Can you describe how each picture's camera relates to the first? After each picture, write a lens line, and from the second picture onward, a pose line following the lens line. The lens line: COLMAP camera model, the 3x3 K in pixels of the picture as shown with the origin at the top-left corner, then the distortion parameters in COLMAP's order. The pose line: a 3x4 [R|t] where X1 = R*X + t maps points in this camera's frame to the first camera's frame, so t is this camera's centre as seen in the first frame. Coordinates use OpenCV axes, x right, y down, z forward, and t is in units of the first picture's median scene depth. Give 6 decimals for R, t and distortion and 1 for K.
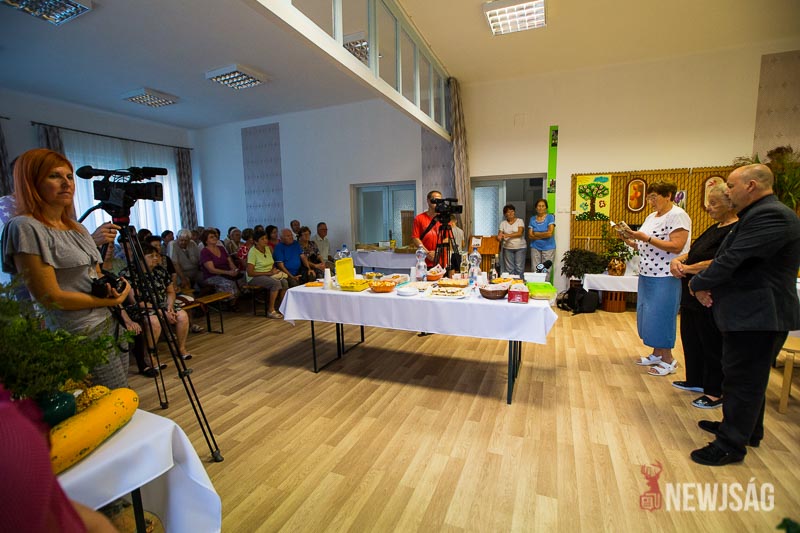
lens RADIAL K [[364.7, 0, 396.9], [0, 364.7, 270.6], [0, 0, 1]] dist [-0.045531, 0.013667]
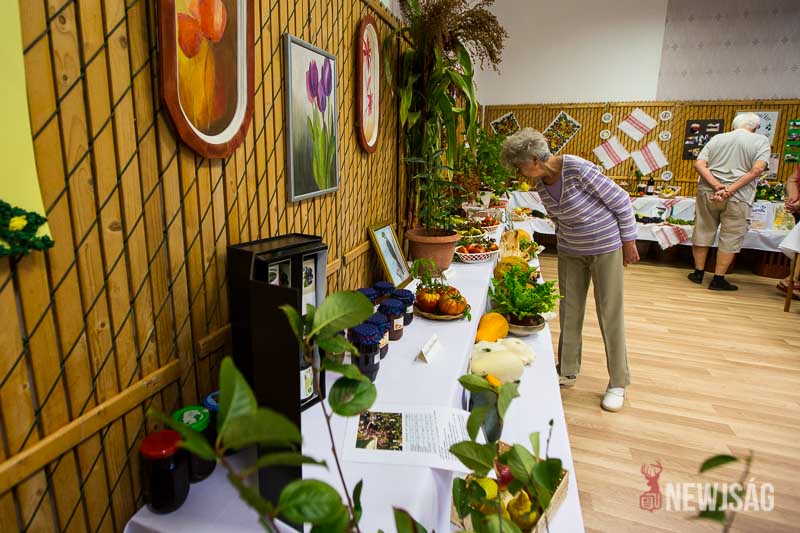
lens RADIAL K [[446.7, 0, 351.2], [0, 446.7, 224.6], [0, 0, 1]] dist [-0.007521, 0.007583]
pose [[-0.036701, -0.155577, 0.987142, 0.718401], [0.133288, 0.978219, 0.159127, -0.226641], [-0.990398, 0.137414, -0.015165, 1.375451]]
